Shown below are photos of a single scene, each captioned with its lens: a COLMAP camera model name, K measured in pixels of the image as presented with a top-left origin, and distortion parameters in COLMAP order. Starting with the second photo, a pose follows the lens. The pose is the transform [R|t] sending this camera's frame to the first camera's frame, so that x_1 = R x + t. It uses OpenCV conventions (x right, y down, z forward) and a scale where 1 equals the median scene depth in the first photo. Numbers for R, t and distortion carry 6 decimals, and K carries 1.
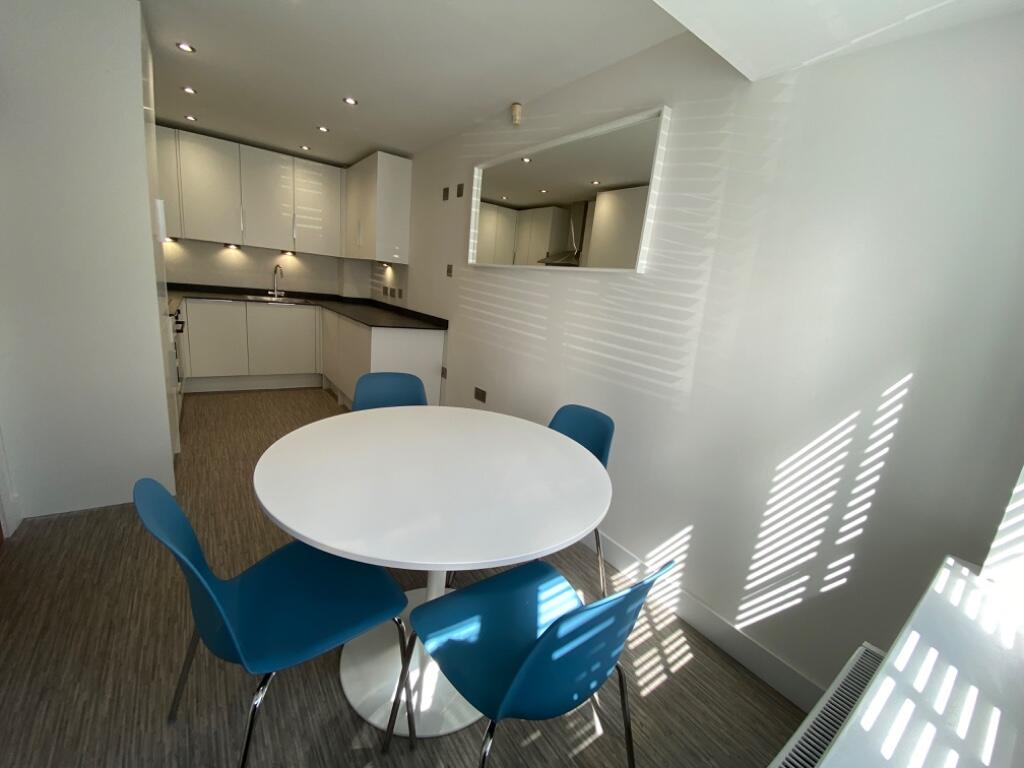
lens RADIAL K [[415.8, 0, 513.8], [0, 415.8, 389.0], [0, 0, 1]] dist [0.052904, -0.046402]
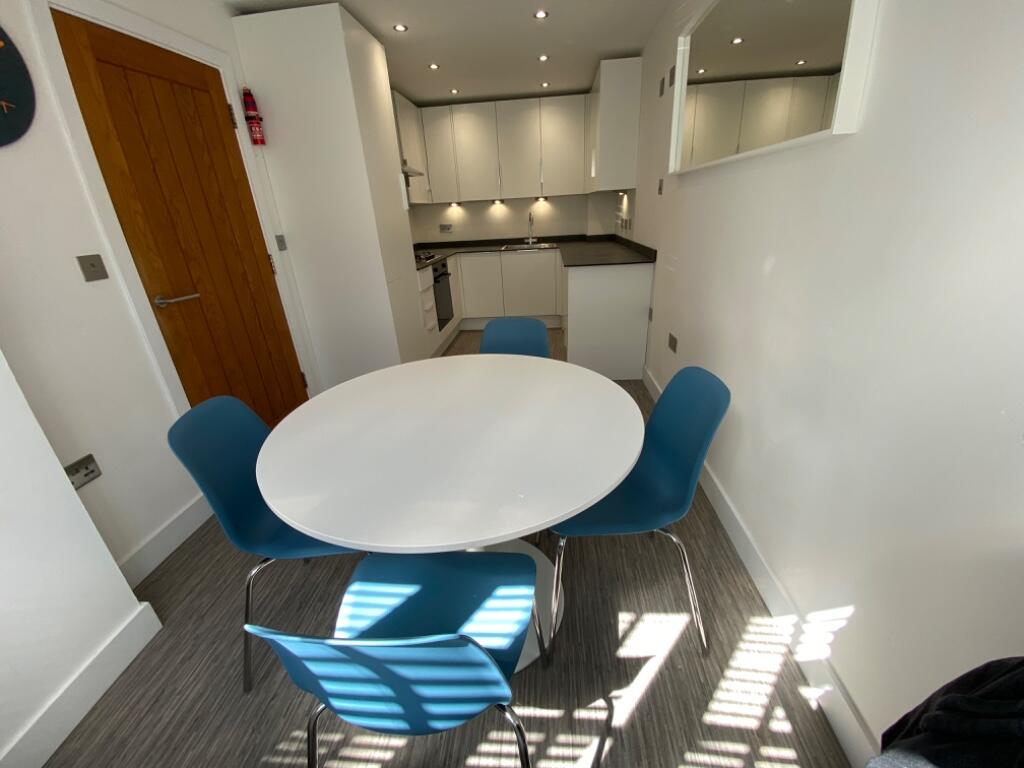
lens RADIAL K [[415.8, 0, 513.8], [0, 415.8, 389.0], [0, 0, 1]] dist [0.052904, -0.046402]
pose [[0.742696, 0.120753, -0.658651, 0.199444], [-0.024474, 0.987844, 0.153509, -0.012371], [0.669181, -0.097891, 0.736623, 0.148657]]
